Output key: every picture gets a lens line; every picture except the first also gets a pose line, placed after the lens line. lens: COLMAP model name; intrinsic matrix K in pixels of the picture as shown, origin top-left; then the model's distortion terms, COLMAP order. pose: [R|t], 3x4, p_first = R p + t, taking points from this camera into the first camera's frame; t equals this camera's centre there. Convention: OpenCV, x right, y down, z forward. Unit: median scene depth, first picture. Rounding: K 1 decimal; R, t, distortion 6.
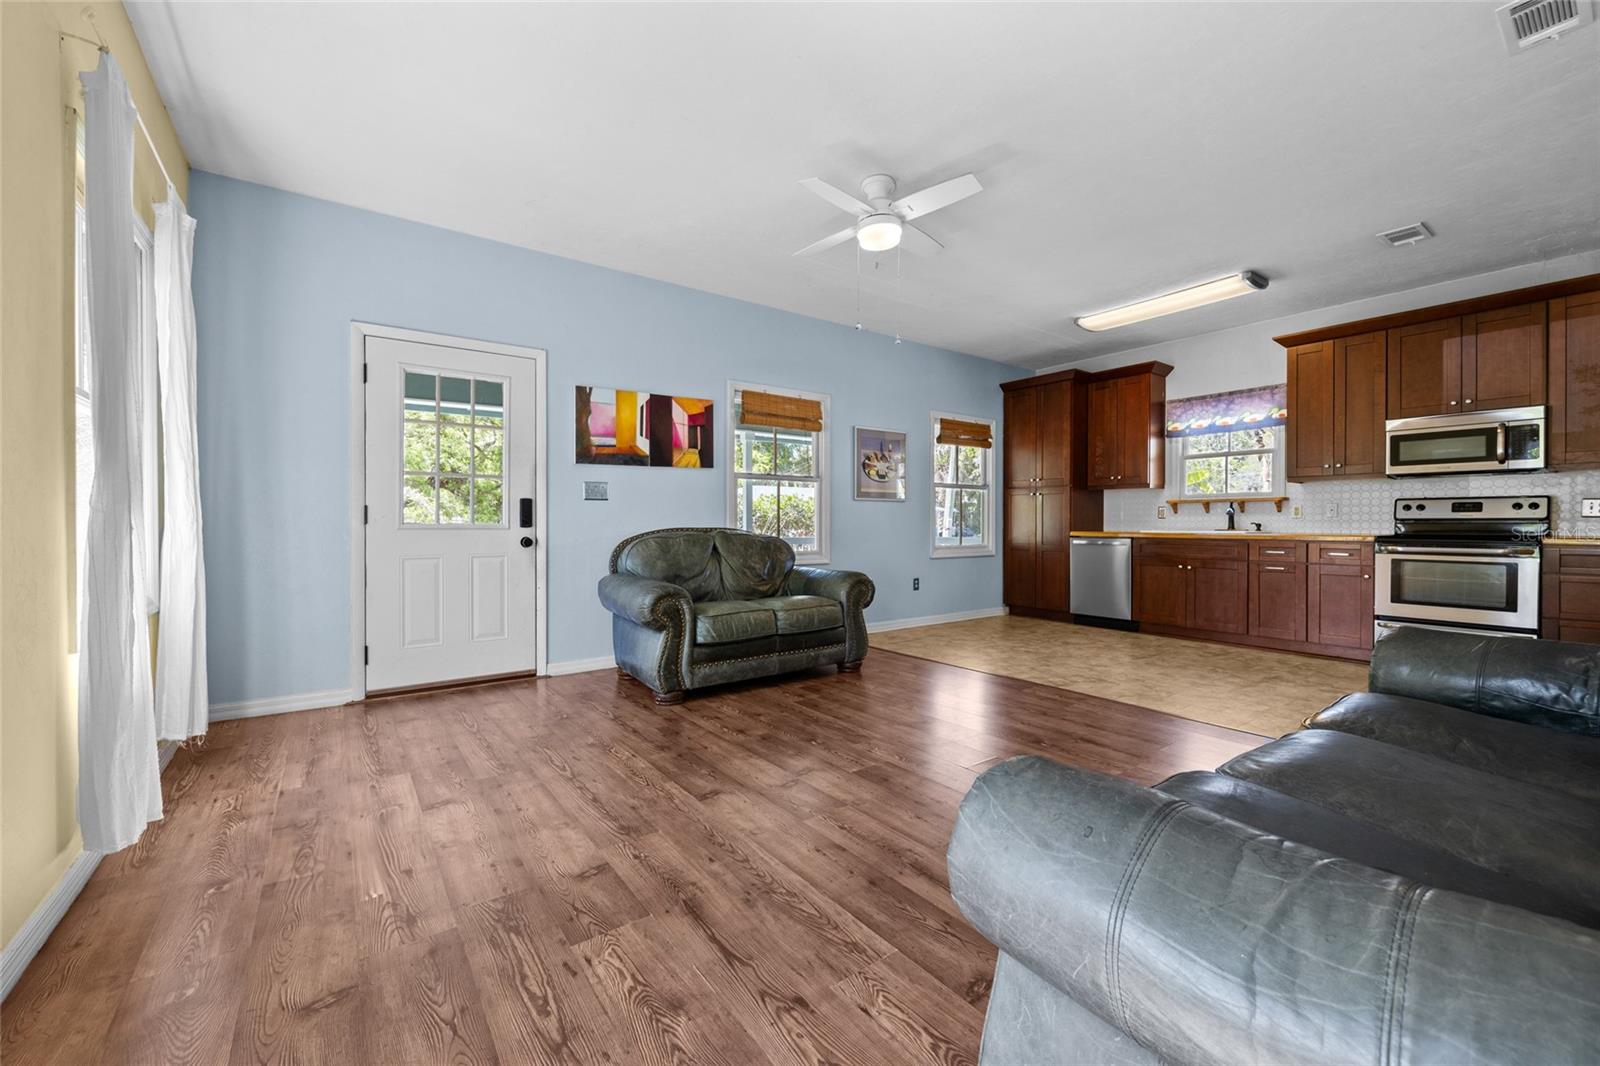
lens RADIAL K [[642.3, 0, 792.6], [0, 642.3, 524.4], [0, 0, 1]] dist [-0.003637, 0.000315]
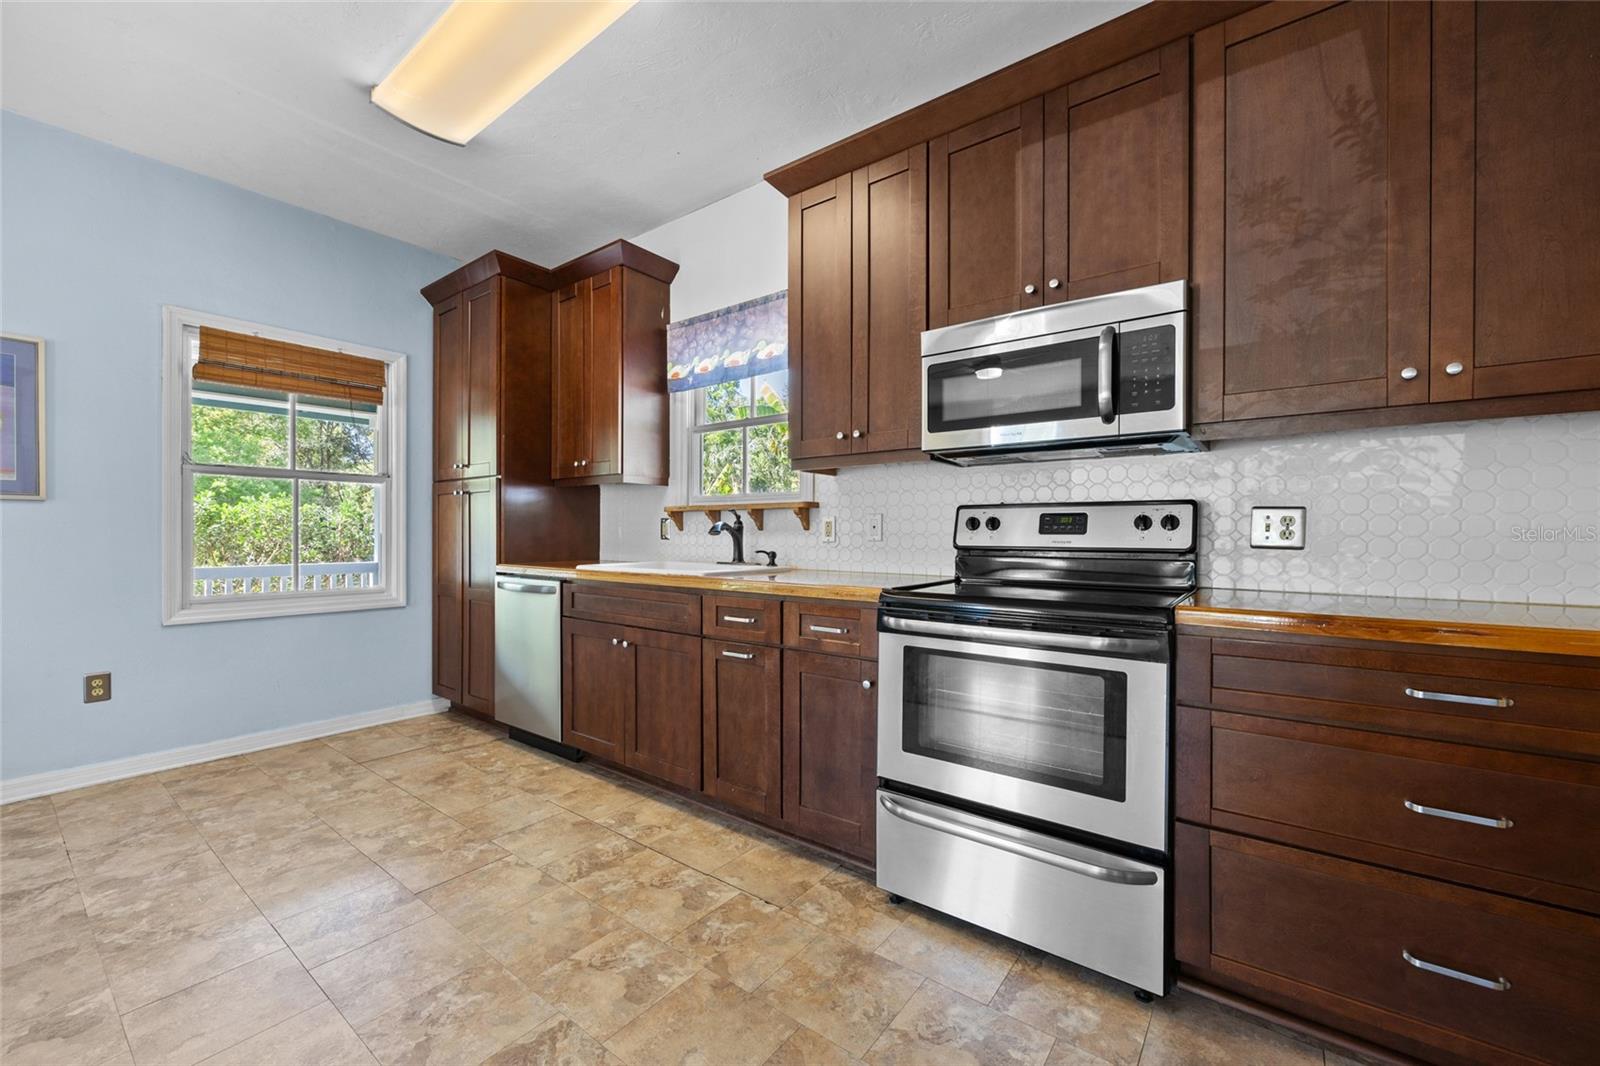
lens RADIAL K [[642.3, 0, 800.5], [0, 642.3, 536.6], [0, 0, 1]] dist [-0.003637, 0.000315]
pose [[0.956045, -0.000618, 0.293220, 0.767658], [-0.000249, 0.999996, 0.002922, -0.019899], [-0.293221, -0.002866, 0.956040, 0.635372]]
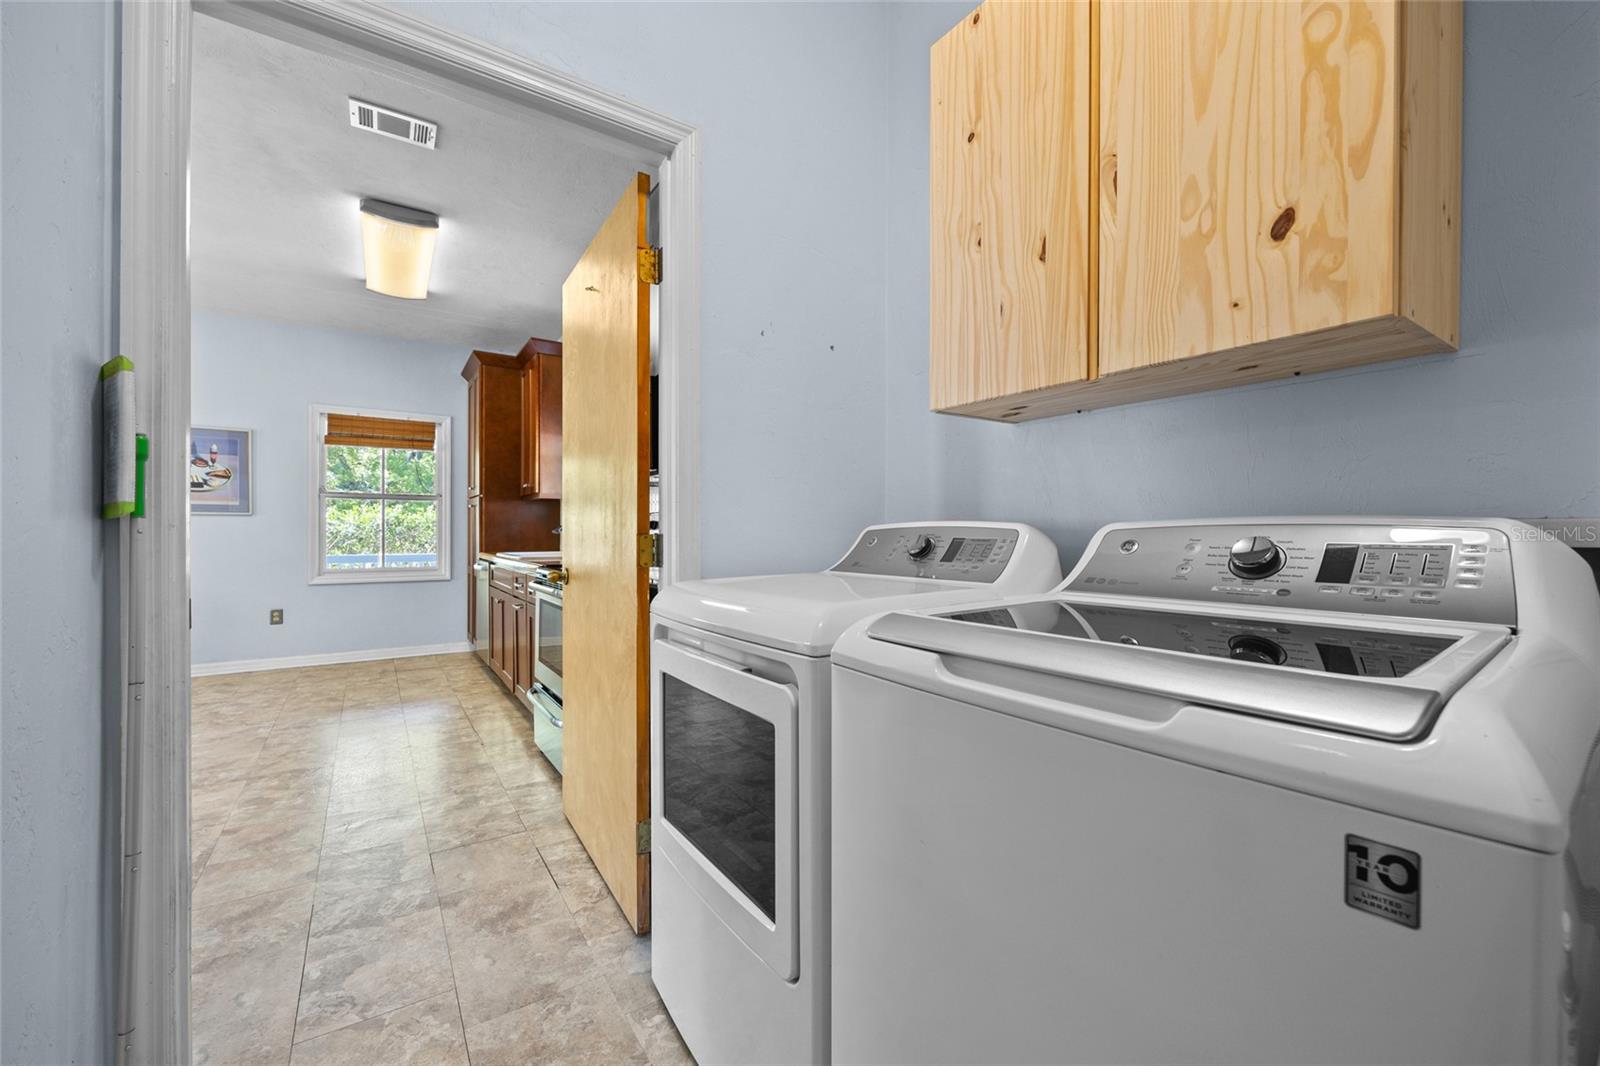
lens RADIAL K [[642.3, 0, 796.0], [0, 642.3, 533.0], [0, 0, 1]] dist [-0.003637, 0.000315]
pose [[0.999434, 0.000913, -0.033621, 1.274573], [-0.001121, 0.999980, -0.006187, -0.013743], [0.033615, 0.006221, 0.999415, 0.312015]]
